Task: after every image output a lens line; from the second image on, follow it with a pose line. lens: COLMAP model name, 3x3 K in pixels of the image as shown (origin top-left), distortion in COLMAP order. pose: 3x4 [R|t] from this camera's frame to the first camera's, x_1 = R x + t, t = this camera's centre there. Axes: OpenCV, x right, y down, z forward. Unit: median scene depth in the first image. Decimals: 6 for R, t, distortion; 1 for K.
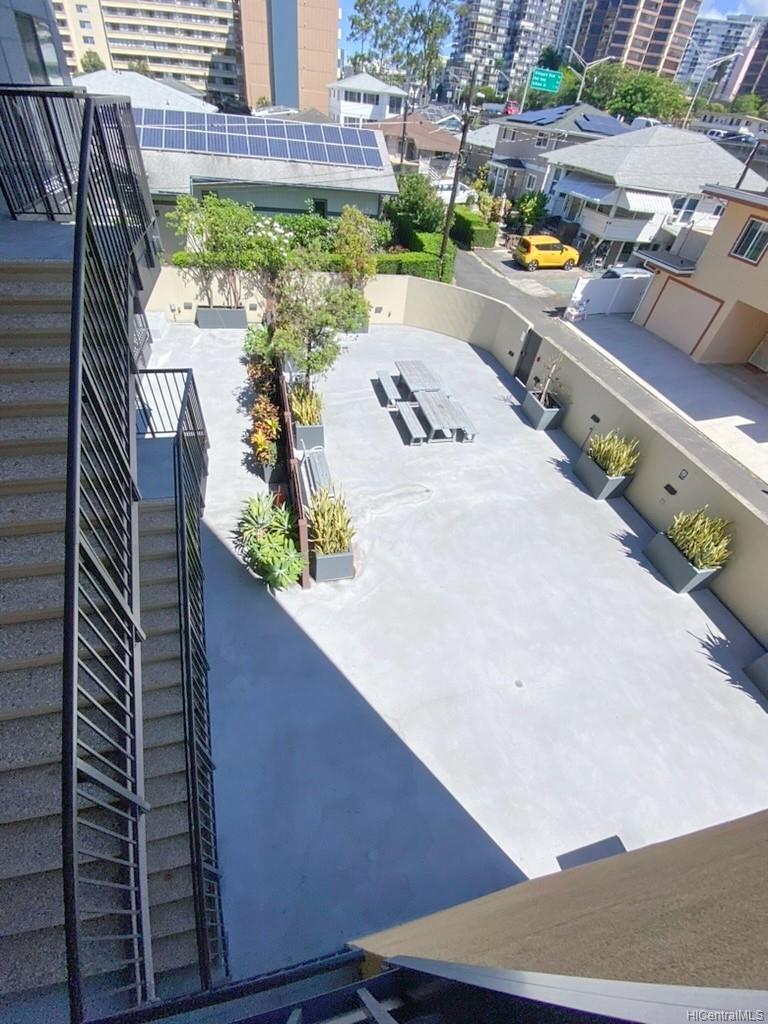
lens RADIAL K [[417.2, 0, 384.0], [0, 417.2, 512.0], [0, 0, 1]] dist [0.017633, -0.020365]
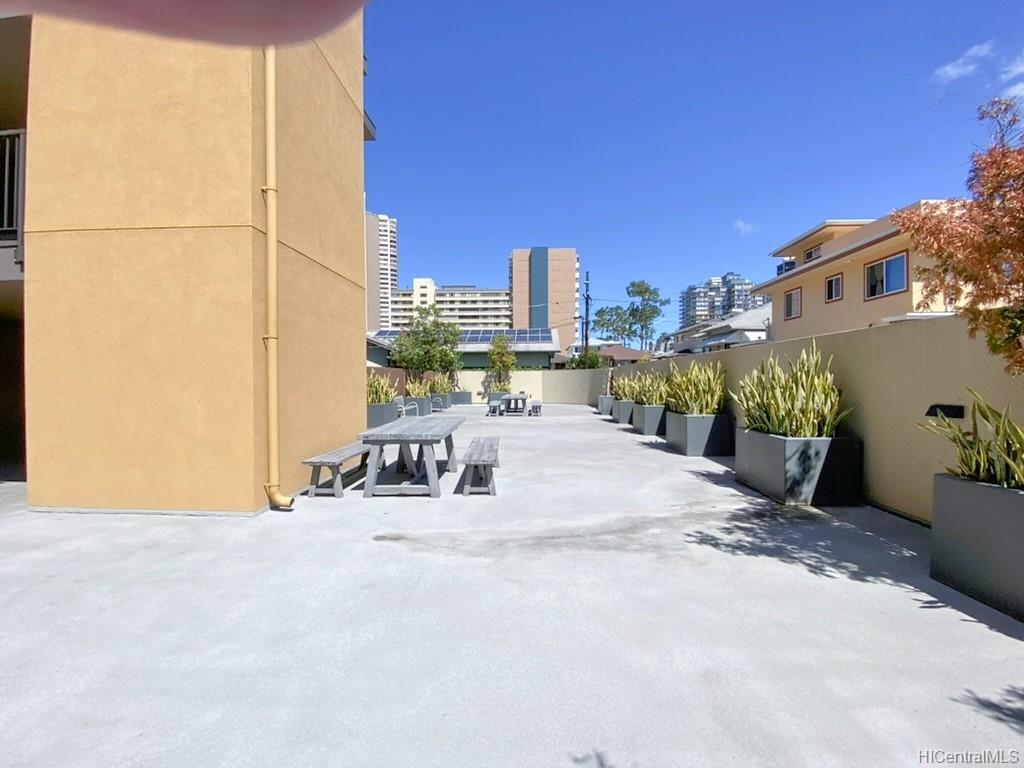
lens RADIAL K [[448.1, 0, 512.0], [0, 448.1, 384.0], [0, 0, 1]] dist [0.038269, -0.037761]
pose [[0.954653, -0.099937, -0.280446, 0.367952], [-0.126860, 0.715637, -0.686855, 0.496664], [0.269340, 0.691286, 0.670507, 0.002529]]
